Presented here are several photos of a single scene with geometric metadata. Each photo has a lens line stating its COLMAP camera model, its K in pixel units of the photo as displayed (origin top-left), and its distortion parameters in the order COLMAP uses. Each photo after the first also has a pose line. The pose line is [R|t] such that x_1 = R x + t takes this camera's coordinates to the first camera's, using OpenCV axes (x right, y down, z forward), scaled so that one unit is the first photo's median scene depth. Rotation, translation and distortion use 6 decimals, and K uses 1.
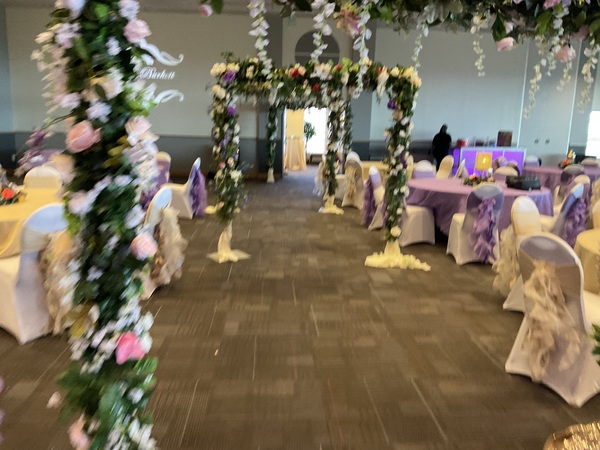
lens RADIAL K [[517.9, 0, 298.1], [0, 517.9, 251.7], [0, 0, 1]] dist [0.065851, -0.137106]
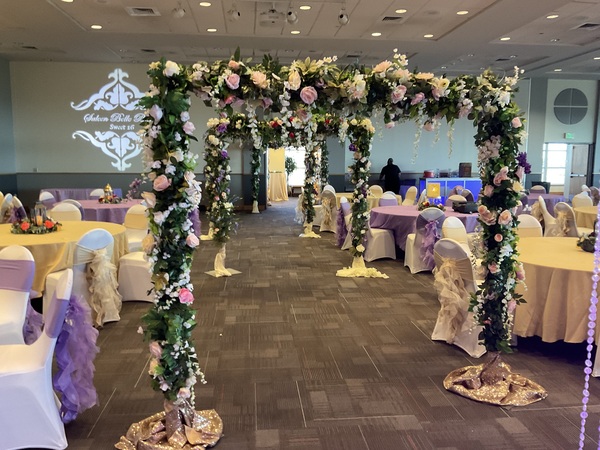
lens RADIAL K [[524.6, 0, 299.8], [0, 524.6, 242.7], [0, 0, 1]] dist [0.045238, -0.176259]
pose [[0.999122, -0.026346, 0.032567, 0.006142], [0.028845, 0.996472, -0.078810, 0.043249], [-0.030376, 0.079680, 0.996358, -0.241408]]
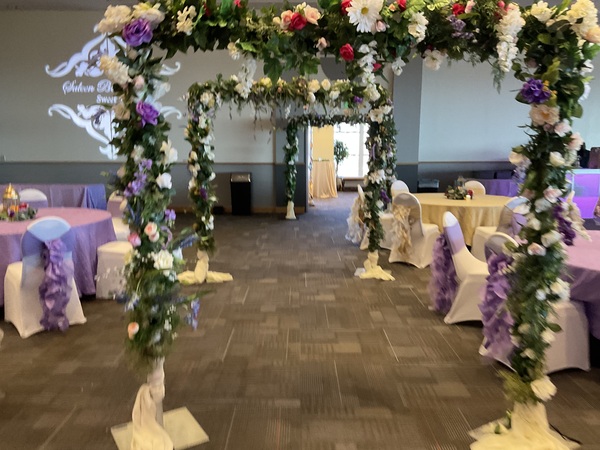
lens RADIAL K [[517.1, 0, 301.6], [0, 517.1, 246.1], [0, 0, 1]] dist [0.069237, -0.158968]
pose [[0.998198, -0.013438, -0.058485, 0.020210], [0.010620, 0.998779, -0.048241, -0.141651], [0.059062, 0.047533, 0.997122, 0.588352]]
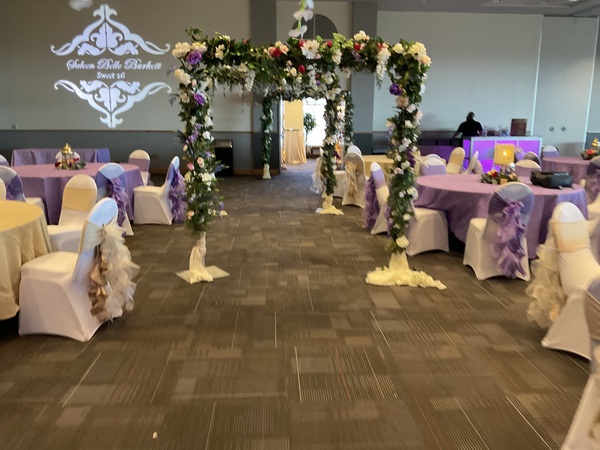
lens RADIAL K [[517.1, 0, 301.6], [0, 517.1, 246.1], [0, 0, 1]] dist [0.069237, -0.158968]
pose [[0.999806, -0.018634, -0.006415, 0.033847], [0.018664, 0.999815, 0.004656, -0.041320], [0.006327, -0.004775, 0.999969, 0.180260]]
